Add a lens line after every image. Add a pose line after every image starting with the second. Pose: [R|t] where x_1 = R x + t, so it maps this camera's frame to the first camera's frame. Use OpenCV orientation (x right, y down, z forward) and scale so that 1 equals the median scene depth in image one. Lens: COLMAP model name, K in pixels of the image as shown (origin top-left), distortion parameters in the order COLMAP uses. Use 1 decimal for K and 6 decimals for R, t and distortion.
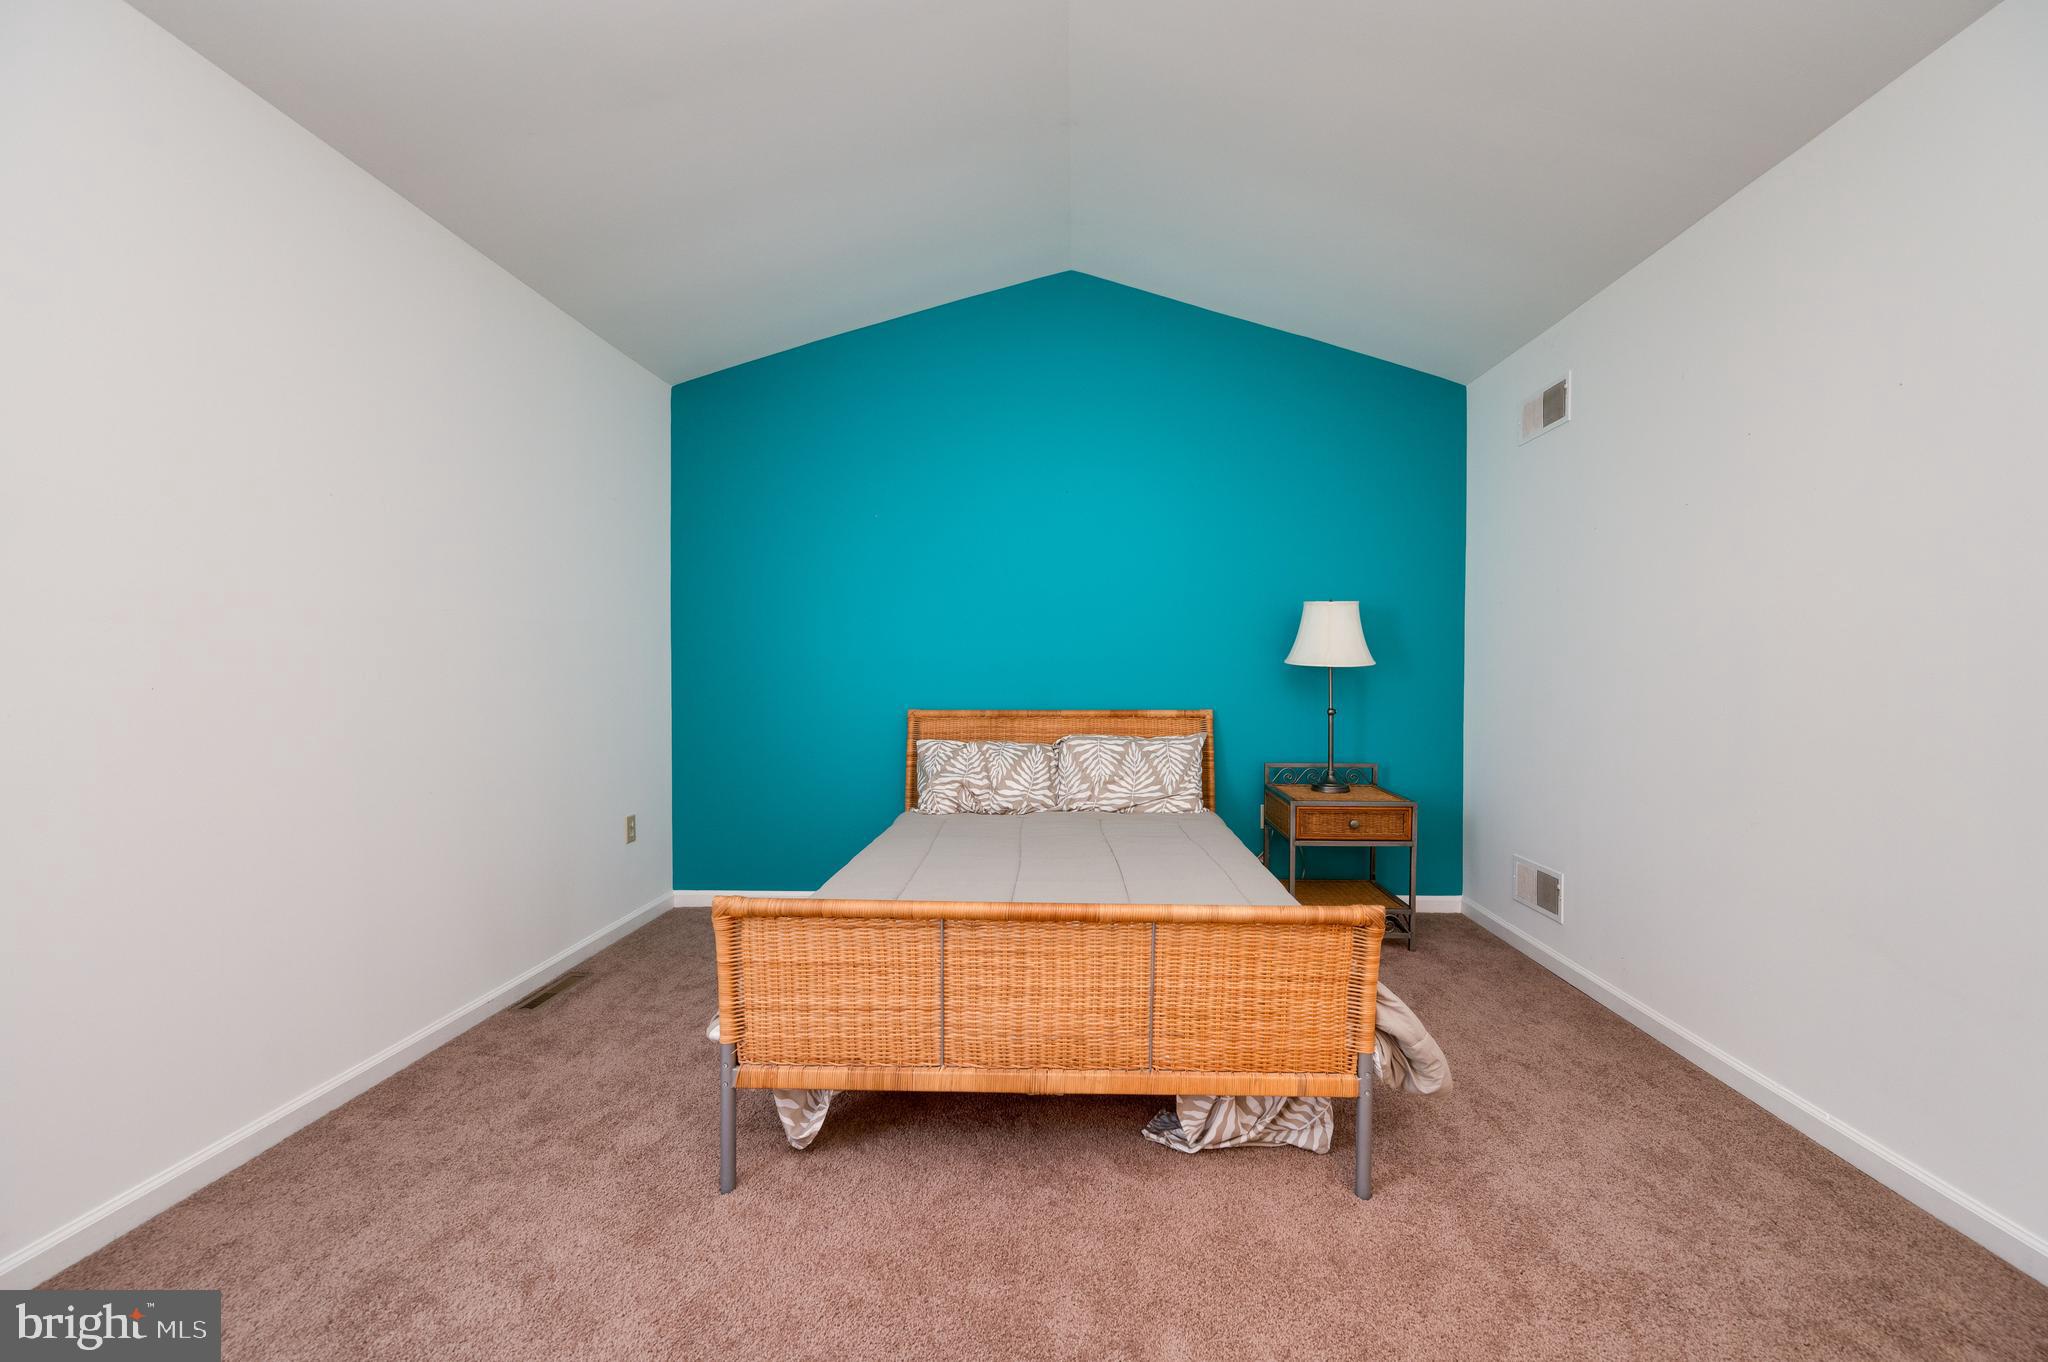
lens RADIAL K [[813.1, 0, 1085.4], [0, 813.1, 685.7], [0, 0, 1]] dist [-0.001792, -0.000627]
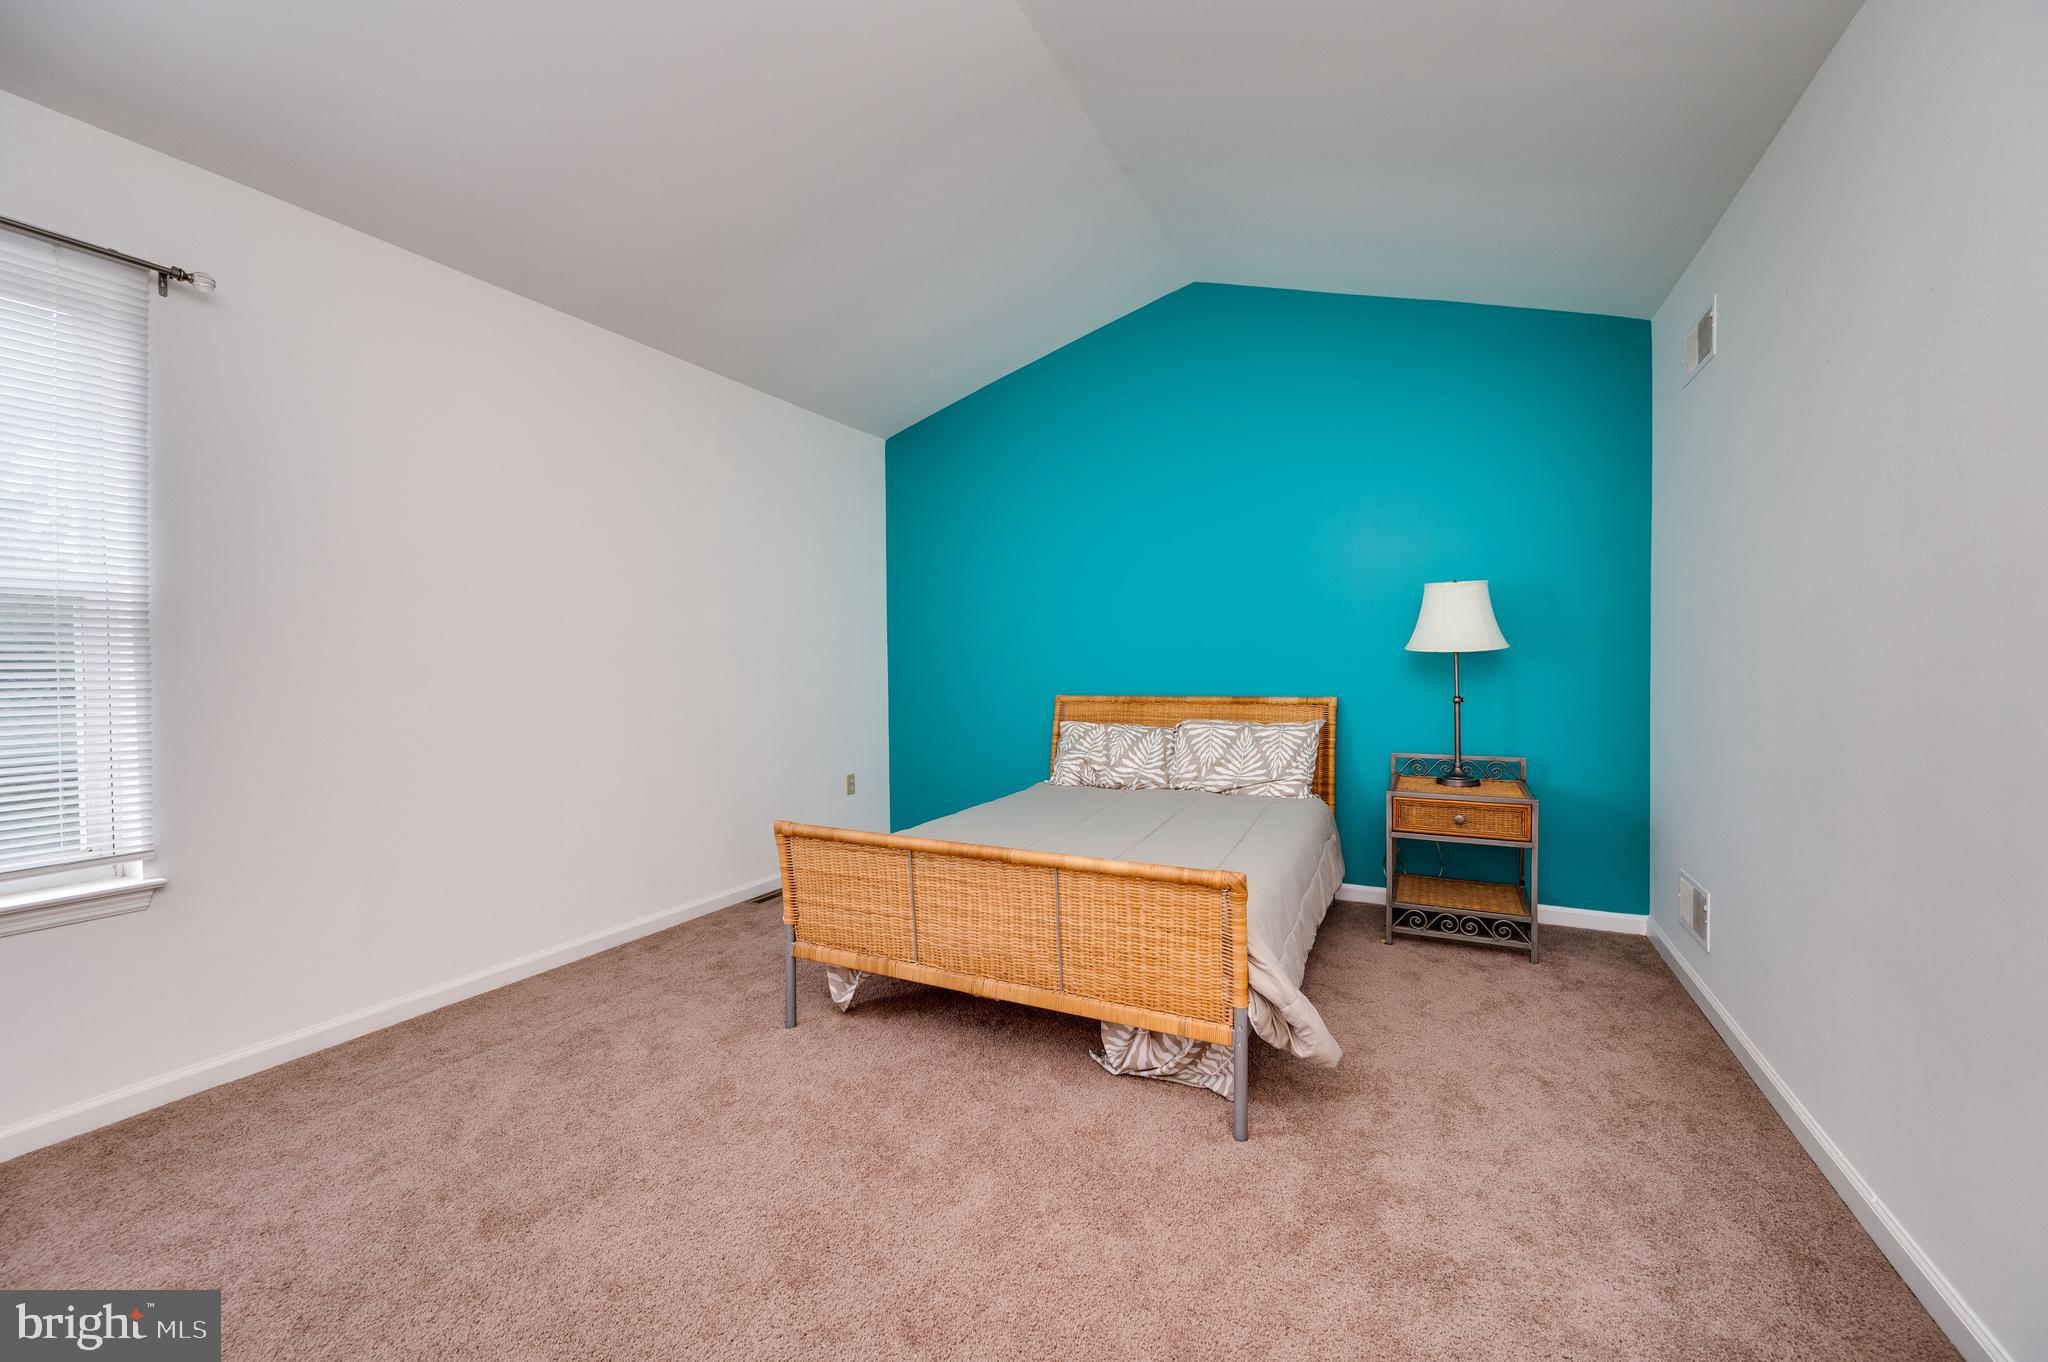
lens RADIAL K [[813.1, 0, 1045.0], [0, 813.1, 676.9], [0, 0, 1]] dist [-0.001792, -0.000627]
pose [[0.903775, -0.003561, -0.427993, 0.542982], [0.005351, 0.999981, 0.002980, 0.001868], [0.427975, -0.004983, 0.903777, -0.092616]]
